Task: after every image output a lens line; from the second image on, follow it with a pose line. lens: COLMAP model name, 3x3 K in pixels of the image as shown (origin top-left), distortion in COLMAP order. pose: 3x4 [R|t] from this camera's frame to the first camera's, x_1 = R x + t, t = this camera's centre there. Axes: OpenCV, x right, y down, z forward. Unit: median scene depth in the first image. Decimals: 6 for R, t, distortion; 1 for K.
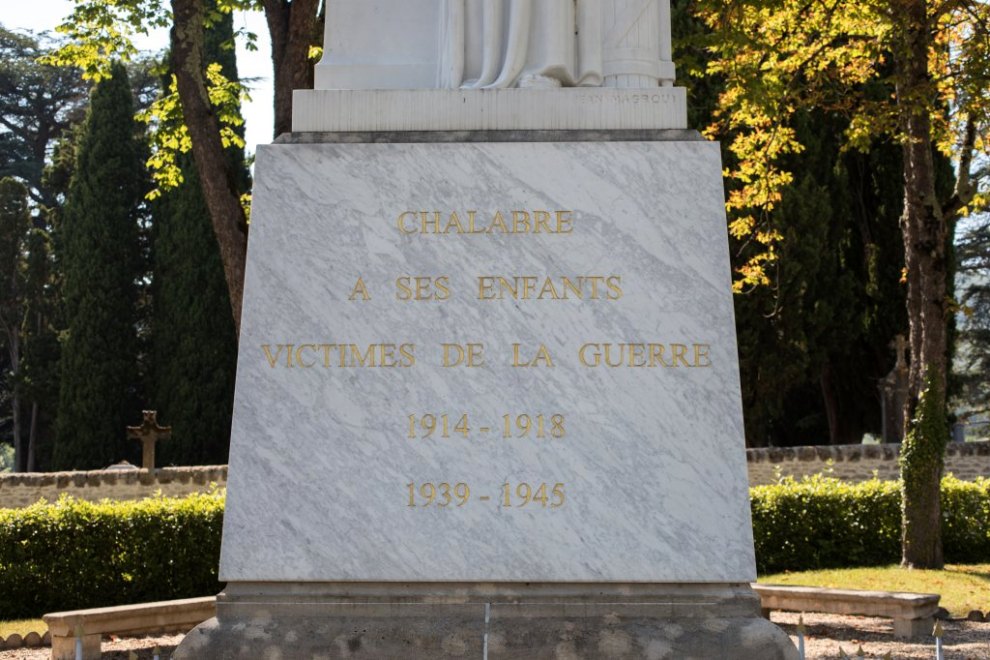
lens RADIAL K [[1413.0, 0, 495.0], [0, 1413.0, 329.3], [0, 0, 1]] dist [-0.016919, 0.000000]
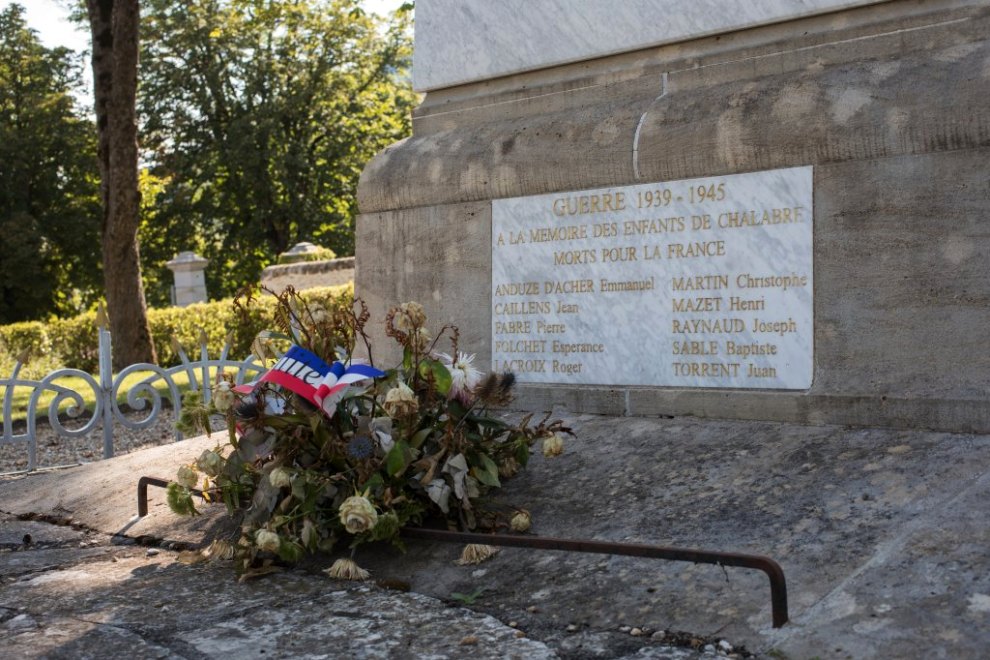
lens RADIAL K [[1413.0, 0, 494.9], [0, 1413.0, 330.7], [0, 0, 1]] dist [-0.016919, 0.000000]
pose [[0.699566, -0.006532, -0.714538, 0.428721], [0.133370, 0.983580, 0.121583, 0.222442], [0.702011, -0.180353, 0.688951, 0.441729]]
